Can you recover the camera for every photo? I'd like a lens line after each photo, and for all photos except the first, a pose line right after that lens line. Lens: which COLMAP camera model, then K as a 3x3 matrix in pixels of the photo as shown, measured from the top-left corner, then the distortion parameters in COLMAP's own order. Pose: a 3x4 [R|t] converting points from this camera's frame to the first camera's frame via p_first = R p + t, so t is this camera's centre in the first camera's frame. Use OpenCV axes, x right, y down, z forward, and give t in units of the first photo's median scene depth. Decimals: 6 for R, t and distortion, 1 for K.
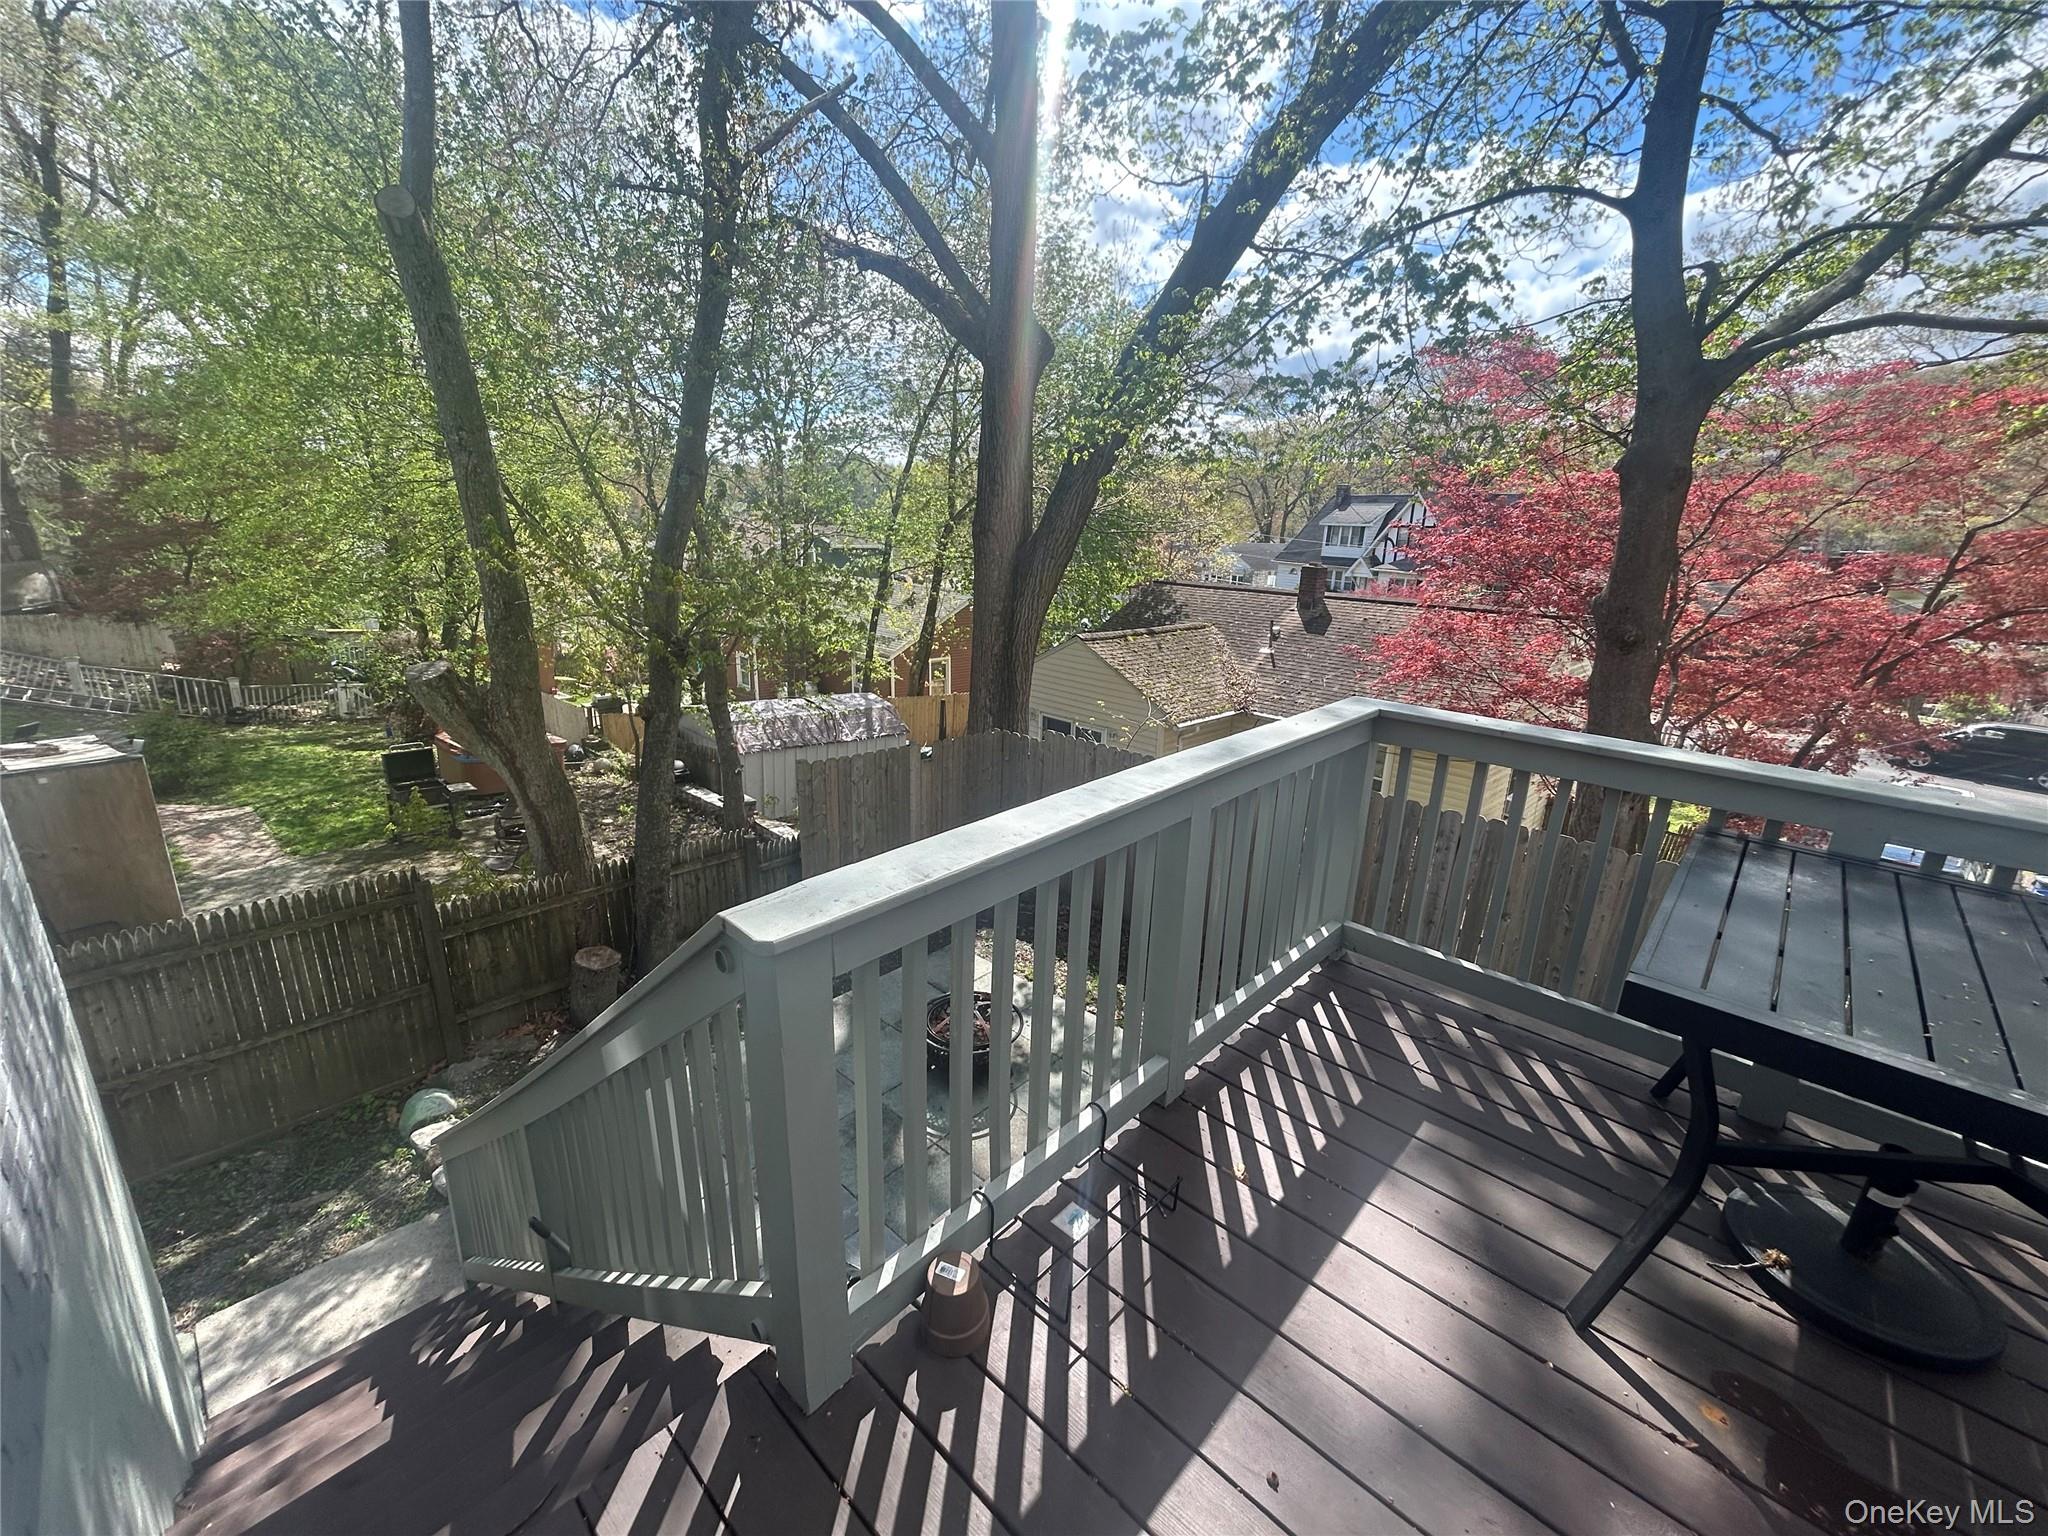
lens RADIAL K [[821.2, 0, 1023.3], [0, 821.2, 755.6], [0, 0, 1]] dist [-0.003659, -0.000264]
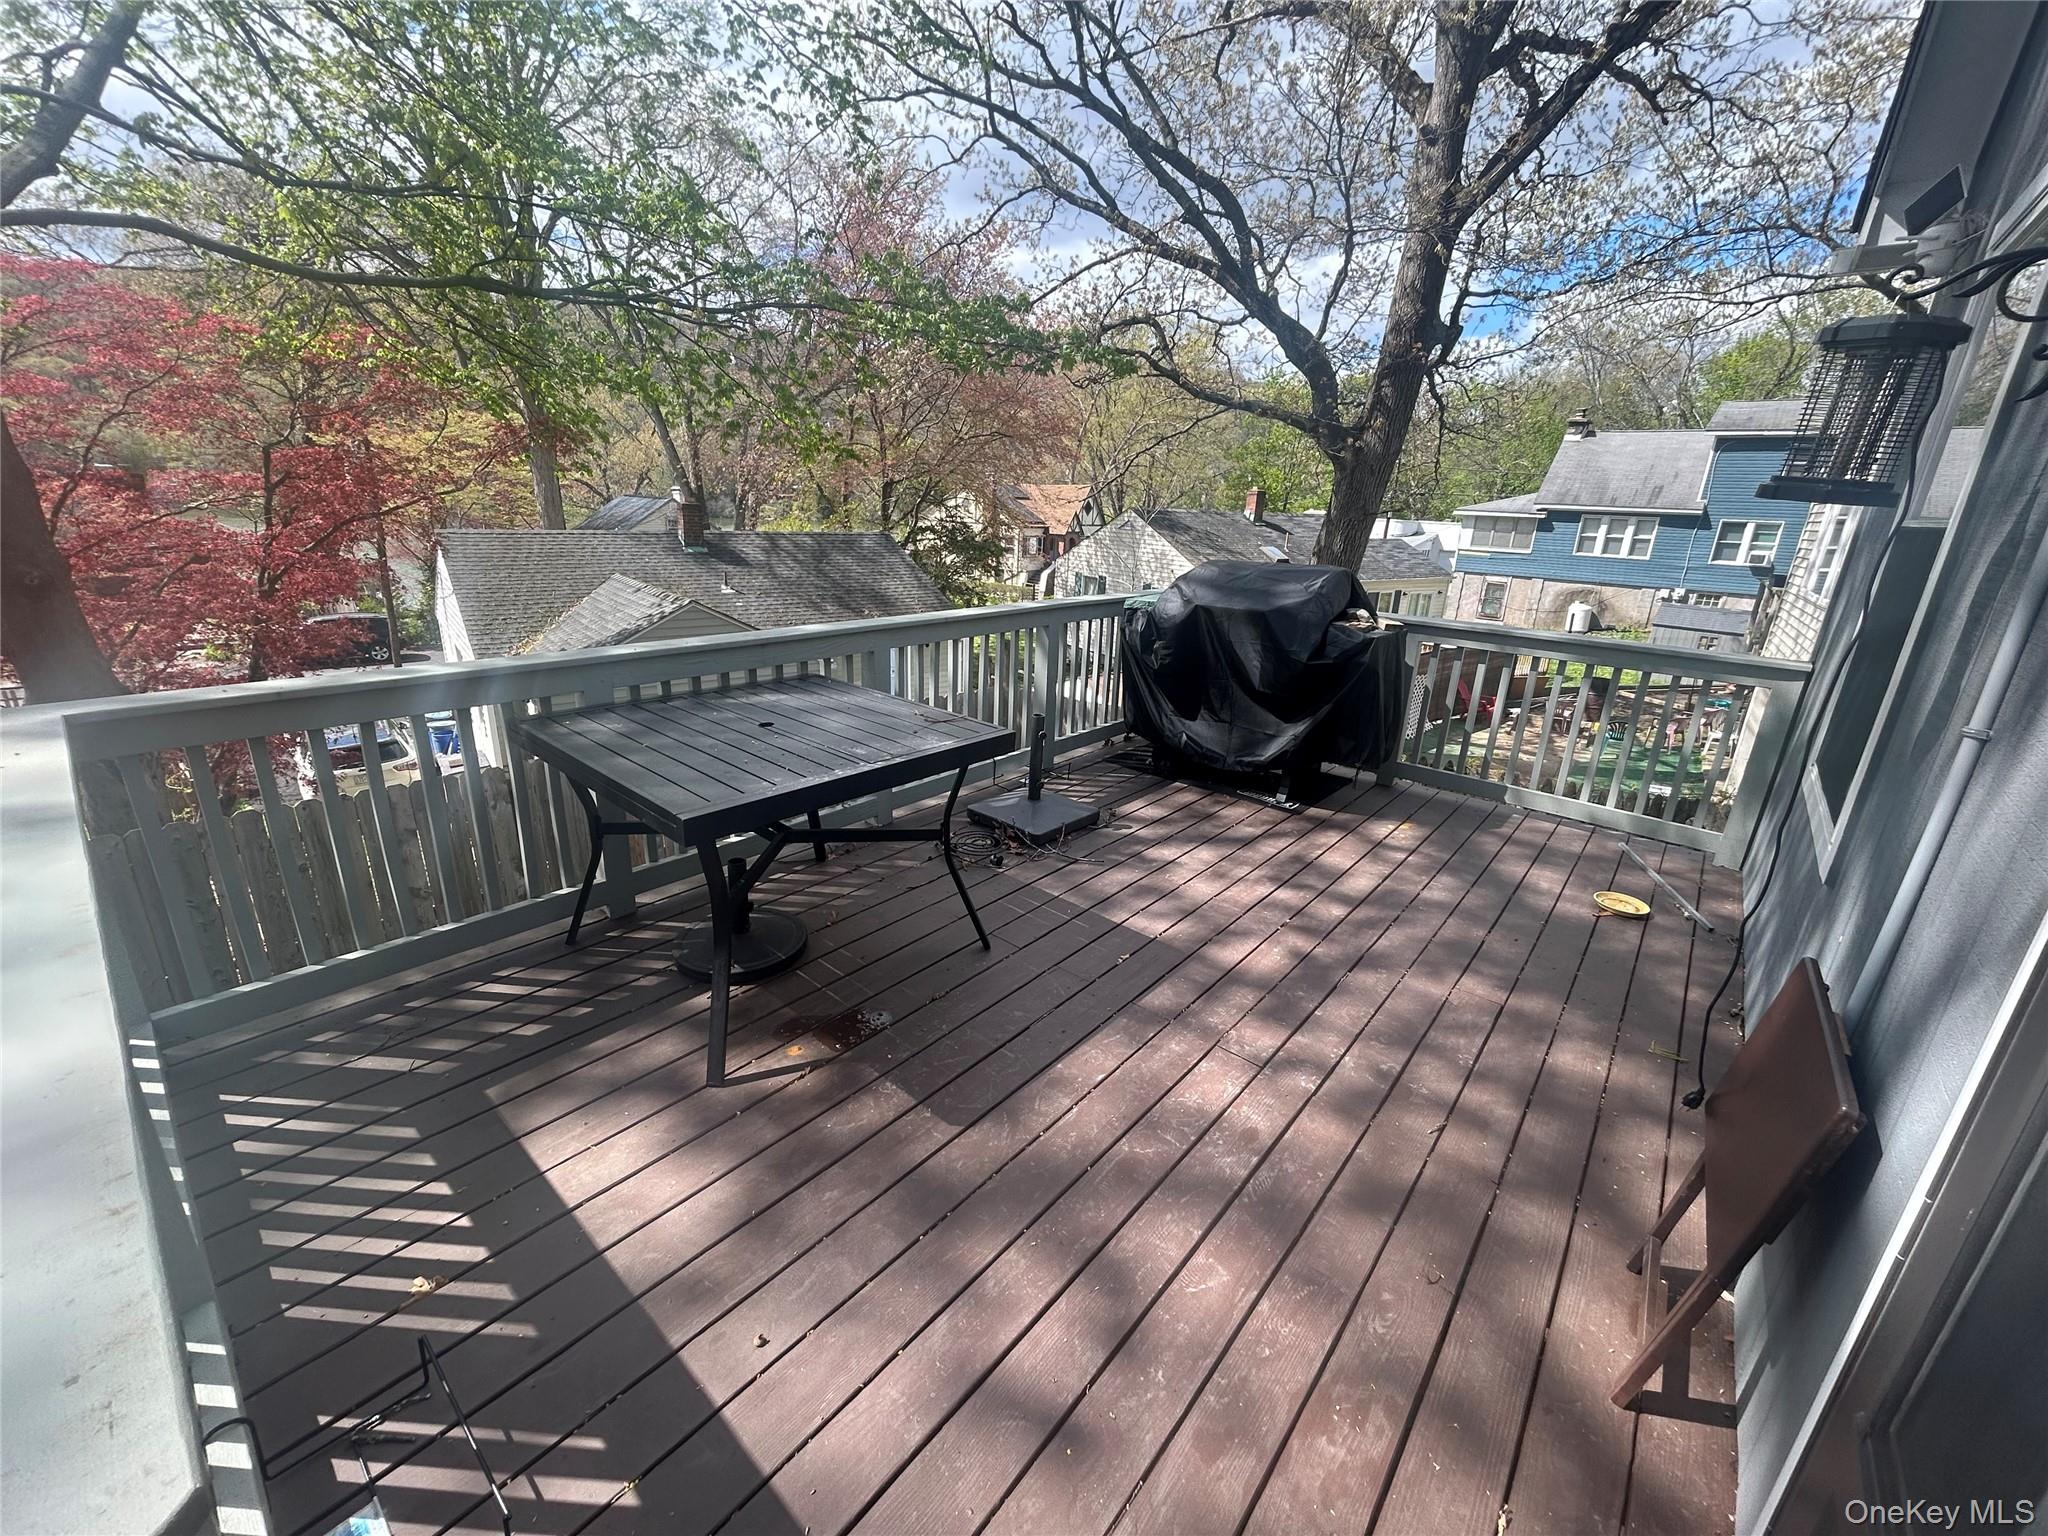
lens RADIAL K [[821.2, 0, 1022.8], [0, 821.2, 771.4], [0, 0, 1]] dist [-0.003659, -0.000264]
pose [[-0.045494, -0.342653, 0.938360, -0.341937], [0.232068, 0.910009, 0.343552, -0.082875], [-0.971635, 0.233392, 0.038119, 0.302049]]
